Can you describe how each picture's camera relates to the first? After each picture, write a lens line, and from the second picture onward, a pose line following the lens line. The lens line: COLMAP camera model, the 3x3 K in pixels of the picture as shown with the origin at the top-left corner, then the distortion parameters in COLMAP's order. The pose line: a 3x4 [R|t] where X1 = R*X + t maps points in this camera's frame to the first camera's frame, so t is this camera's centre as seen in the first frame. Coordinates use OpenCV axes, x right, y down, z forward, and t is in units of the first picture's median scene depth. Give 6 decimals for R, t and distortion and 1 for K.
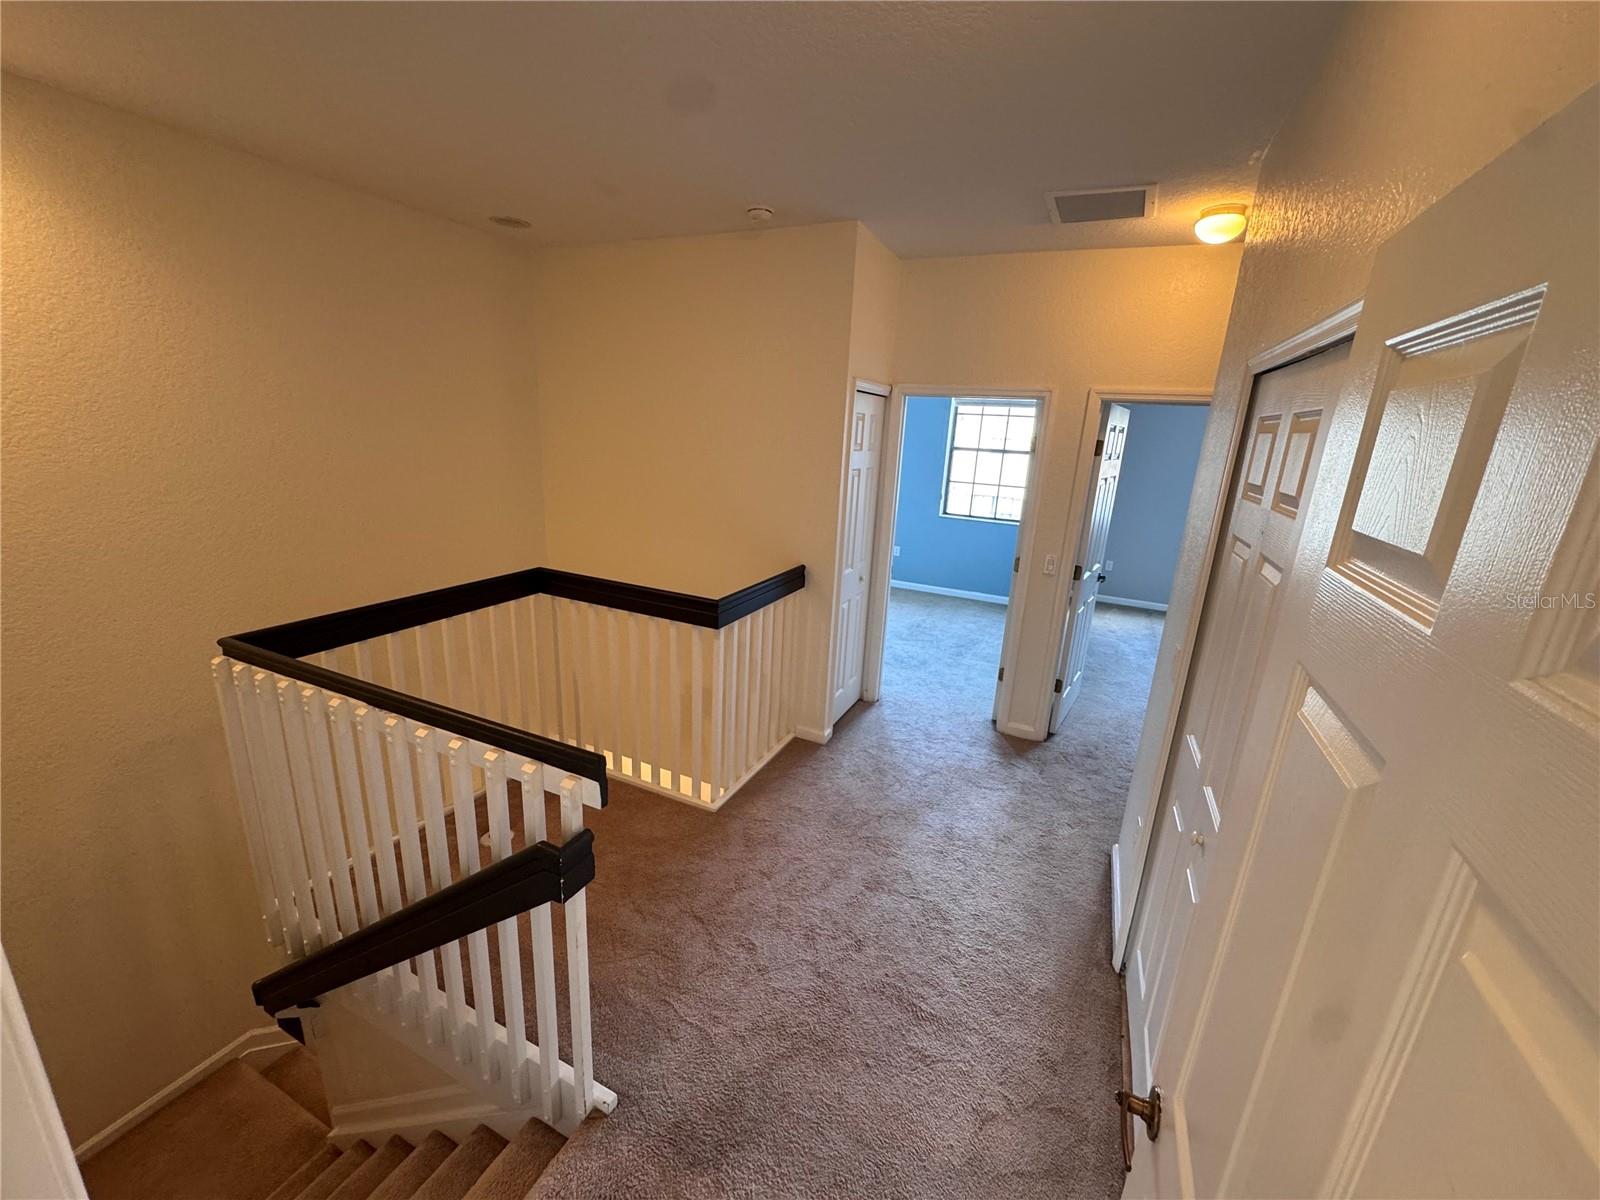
lens RADIAL K [[639.7, 0, 797.7], [0, 639.7, 598.7], [0, 0, 1]] dist [-0.002206, -0.000317]
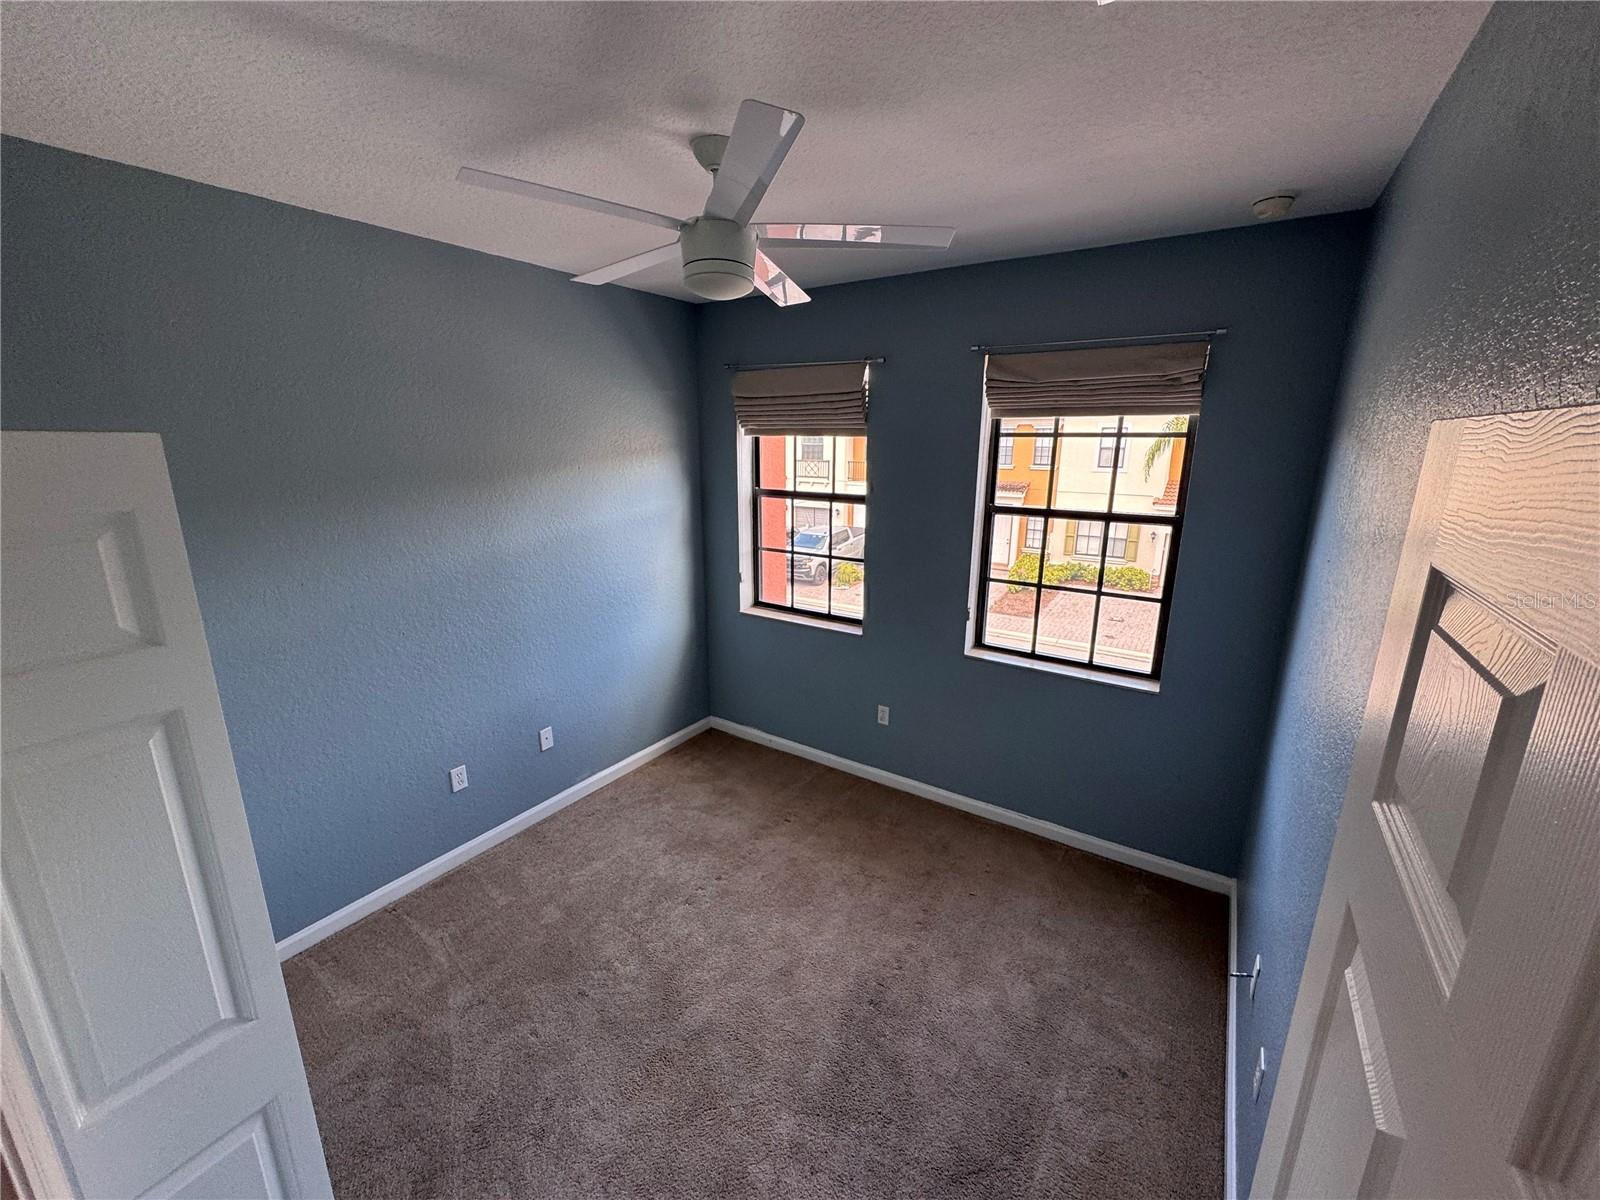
lens RADIAL K [[639.7, 0, 799.3], [0, 639.7, 600.0], [0, 0, 1]] dist [-0.002206, -0.000317]
pose [[0.988461, -0.007066, -0.151308, 0.177237], [0.002155, 0.999466, -0.032597, -0.157651], [0.151458, 0.031895, 0.987949, 0.533176]]
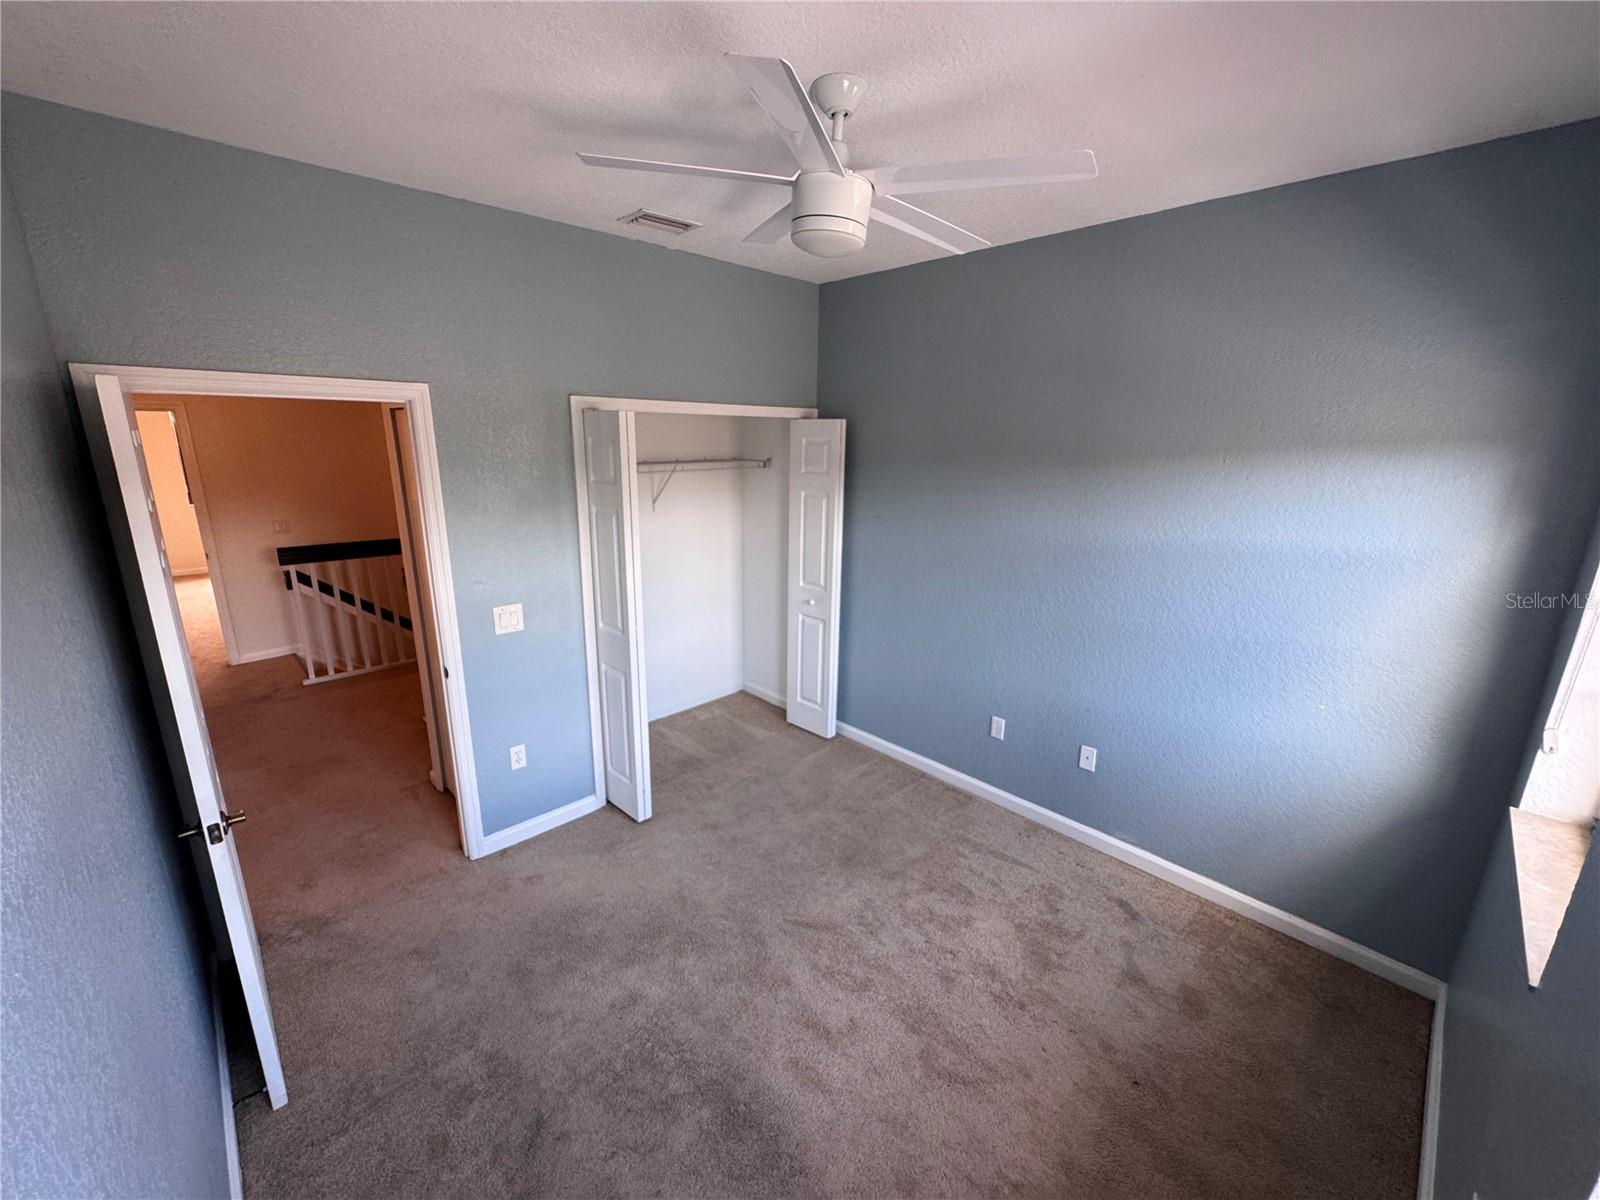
lens RADIAL K [[639.7, 0, 799.2], [0, 639.7, 599.2], [0, 0, 1]] dist [-0.002206, -0.000317]
pose [[-0.356516, 0.177528, -0.917268, 0.360442], [-0.284556, 0.914505, 0.287592, -0.235523], [0.889901, 0.363545, -0.275519, 0.886526]]
